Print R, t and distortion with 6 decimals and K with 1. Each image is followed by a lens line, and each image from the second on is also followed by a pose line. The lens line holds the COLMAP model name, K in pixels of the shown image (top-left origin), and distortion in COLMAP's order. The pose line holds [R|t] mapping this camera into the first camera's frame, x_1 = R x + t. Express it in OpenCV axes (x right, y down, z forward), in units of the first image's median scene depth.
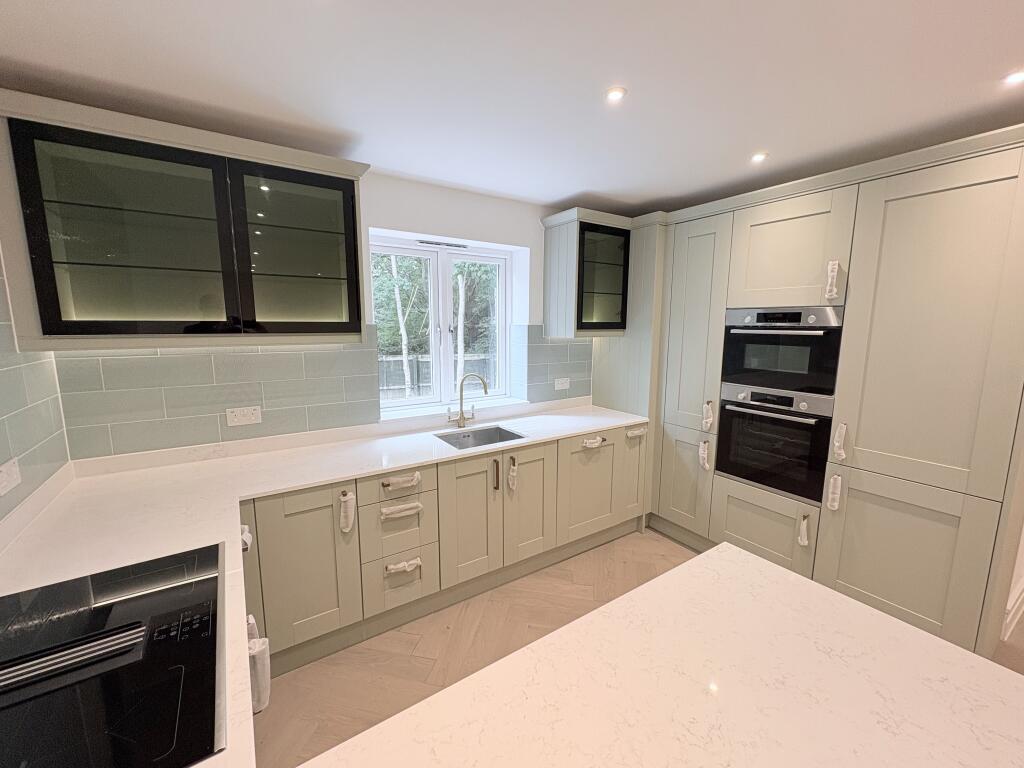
lens RADIAL K [[413.4, 0, 509.9], [0, 413.4, 382.3], [0, 0, 1]] dist [0.002798, 0.000192]
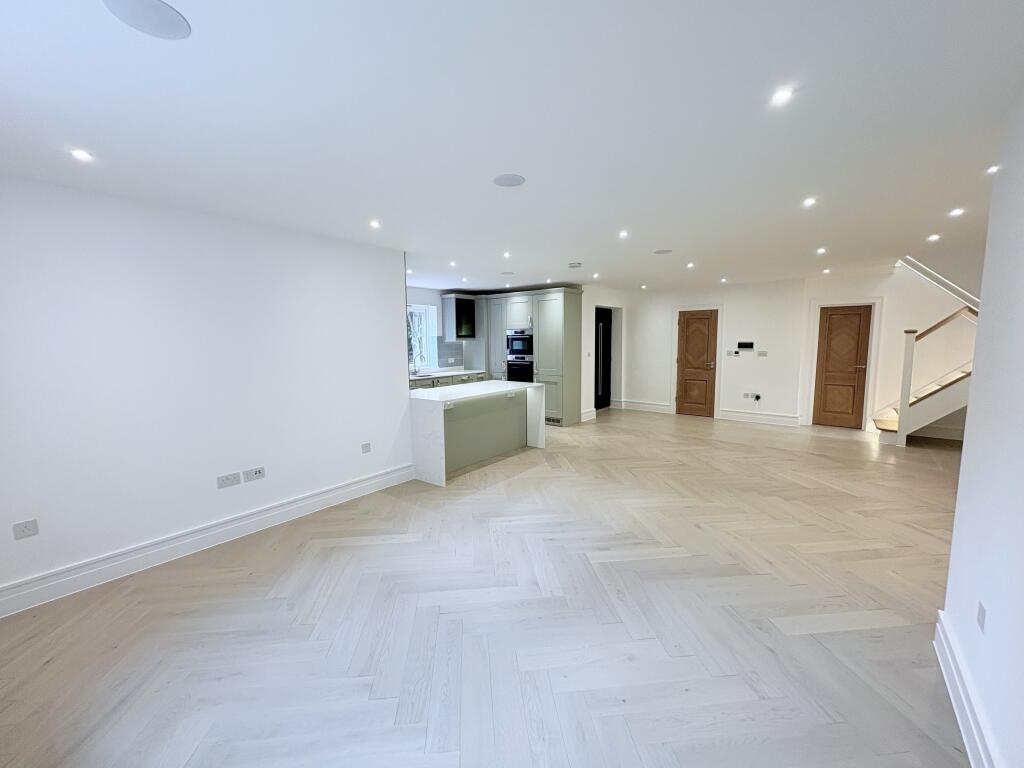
lens RADIAL K [[413.4, 0, 510.5], [0, 413.4, 381.8], [0, 0, 1]] dist [0.002798, 0.000192]
pose [[0.951991, -0.045504, 0.302724, -0.374595], [0.059520, 0.997533, -0.037232, 0.315670], [-0.300283, 0.053462, 0.952351, -1.860921]]
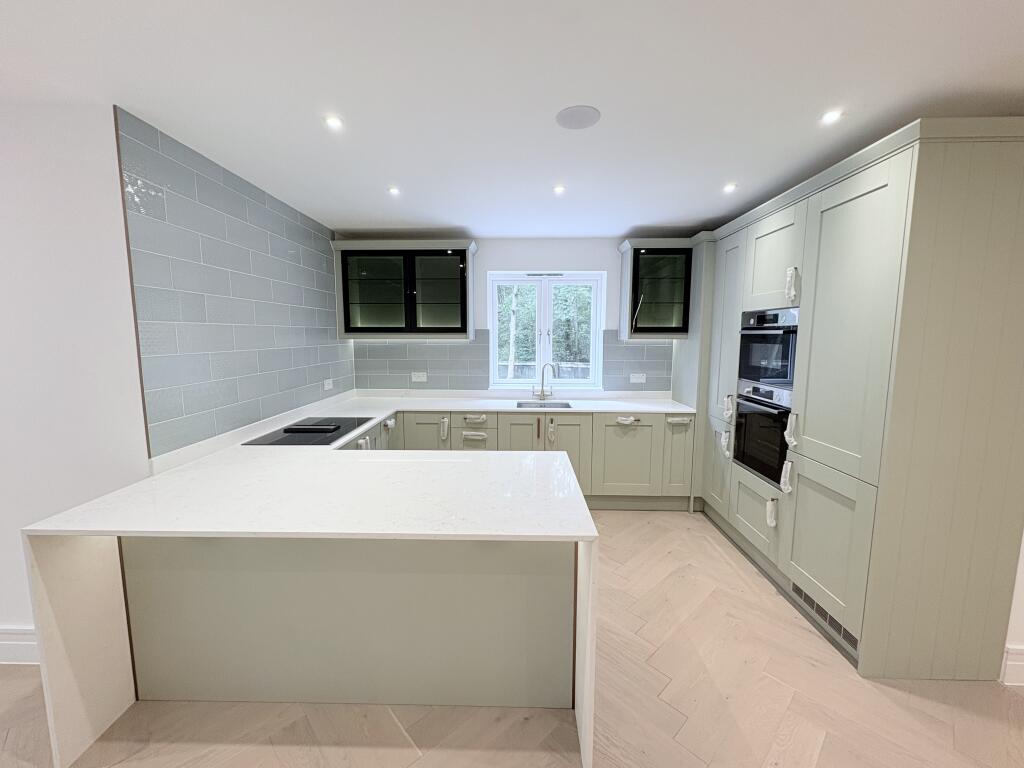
lens RADIAL K [[413.4, 0, 508.2], [0, 413.4, 382.9], [0, 0, 1]] dist [0.002798, 0.000192]
pose [[0.817116, 0.064425, -0.572862, 0.674191], [-0.082526, 0.996573, -0.005637, 0.073130], [0.570536, 0.051883, 0.819632, -0.280023]]
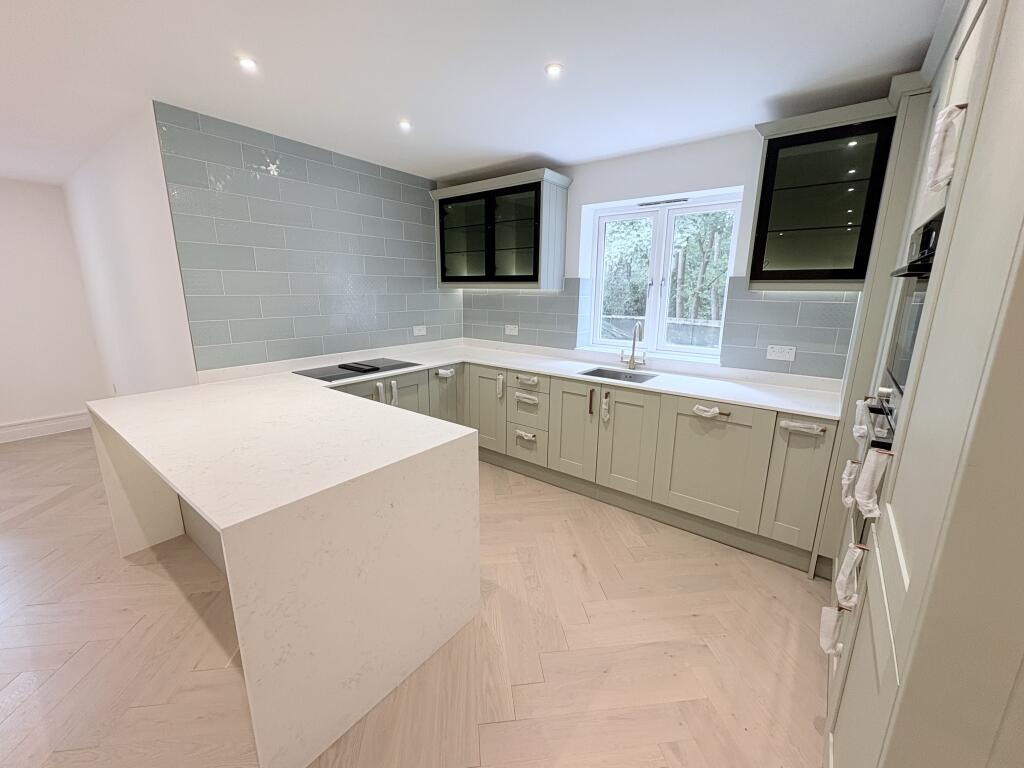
lens RADIAL K [[413.4, 0, 508.7], [0, 413.4, 381.9], [0, 0, 1]] dist [0.002798, 0.000192]
pose [[0.320160, 0.207953, -0.924258, 0.921130], [-0.145846, 0.974800, 0.168804, -0.000217], [0.936070, 0.080755, 0.342421, 0.331623]]
